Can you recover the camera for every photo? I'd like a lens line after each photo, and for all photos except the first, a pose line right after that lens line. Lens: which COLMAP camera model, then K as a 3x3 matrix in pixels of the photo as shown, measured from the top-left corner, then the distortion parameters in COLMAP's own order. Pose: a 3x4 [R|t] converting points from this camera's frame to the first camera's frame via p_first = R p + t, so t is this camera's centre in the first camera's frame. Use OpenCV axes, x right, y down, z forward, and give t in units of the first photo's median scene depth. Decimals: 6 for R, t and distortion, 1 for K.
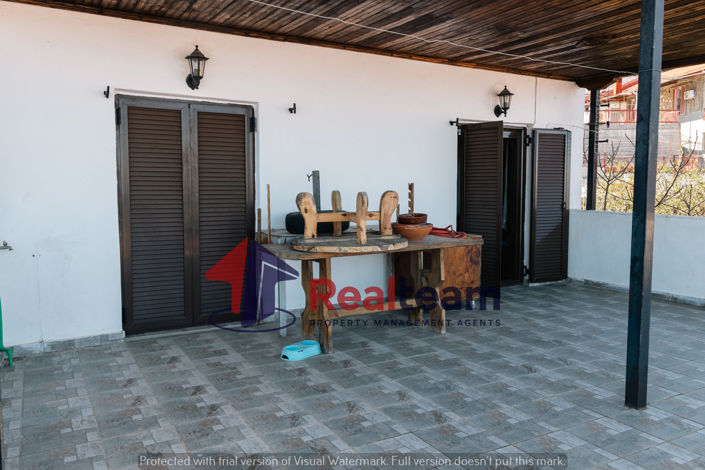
lens RADIAL K [[581.9, 0, 353.3], [0, 581.9, 227.5], [0, 0, 1]] dist [0.031912, -0.029807]
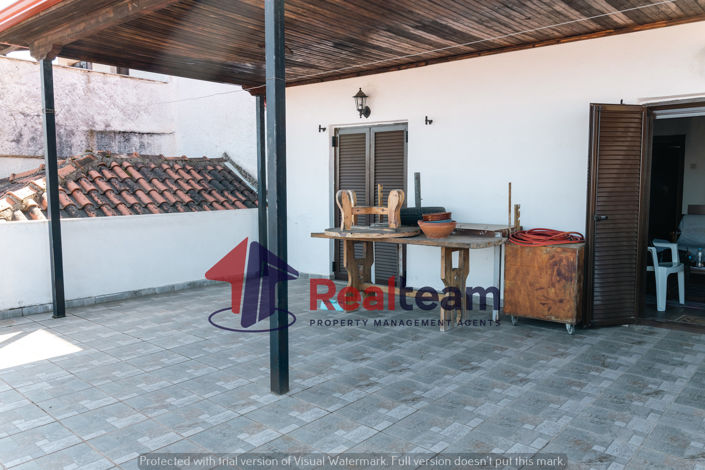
lens RADIAL K [[540.8, 0, 353.7], [0, 540.8, 240.1], [0, 0, 1]] dist [0.004815, 0.000941]
pose [[0.323636, 0.100301, -0.940850, 1.028330], [-0.065945, 0.994339, 0.083319, -0.048129], [0.943881, 0.035080, 0.328418, 0.561834]]
